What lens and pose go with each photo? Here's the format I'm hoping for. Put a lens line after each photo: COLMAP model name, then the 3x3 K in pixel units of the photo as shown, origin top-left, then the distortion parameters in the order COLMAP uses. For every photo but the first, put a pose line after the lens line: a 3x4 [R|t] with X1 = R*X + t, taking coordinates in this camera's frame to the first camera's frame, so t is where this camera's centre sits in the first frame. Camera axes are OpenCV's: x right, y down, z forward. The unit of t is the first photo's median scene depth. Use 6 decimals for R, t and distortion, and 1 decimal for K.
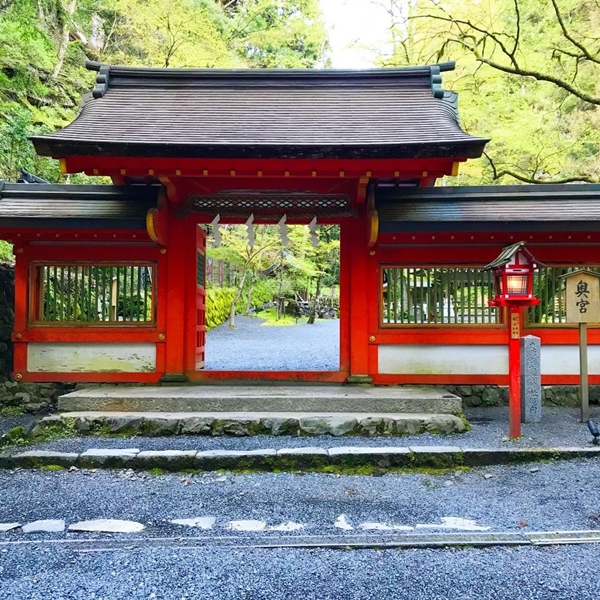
lens RADIAL K [[706.2, 0, 300.7], [0, 706.2, 300.1], [0, 0, 1]] dist [0.035460, 0.000000]
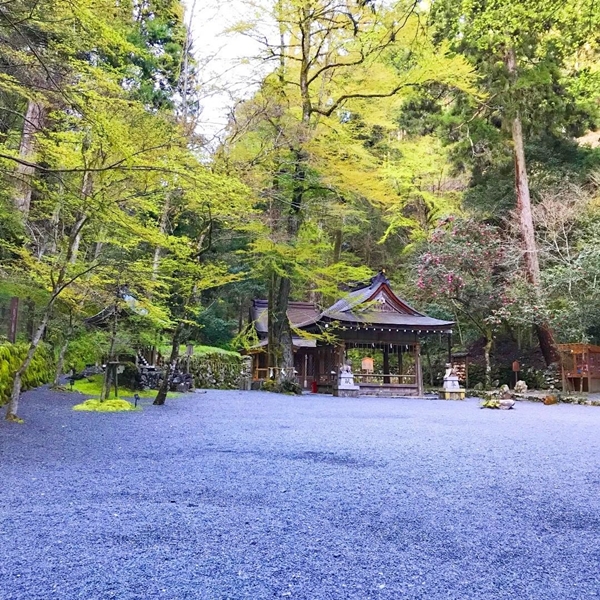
lens RADIAL K [[706.2, 0, 301.1], [0, 706.2, 300.3], [0, 0, 1]] dist [0.035460, 0.000000]
pose [[0.974889, 0.045544, 0.217984, -0.003823], [-0.028436, 0.996309, -0.080989, -0.009958], [-0.220868, 0.072756, 0.972586, 0.320551]]
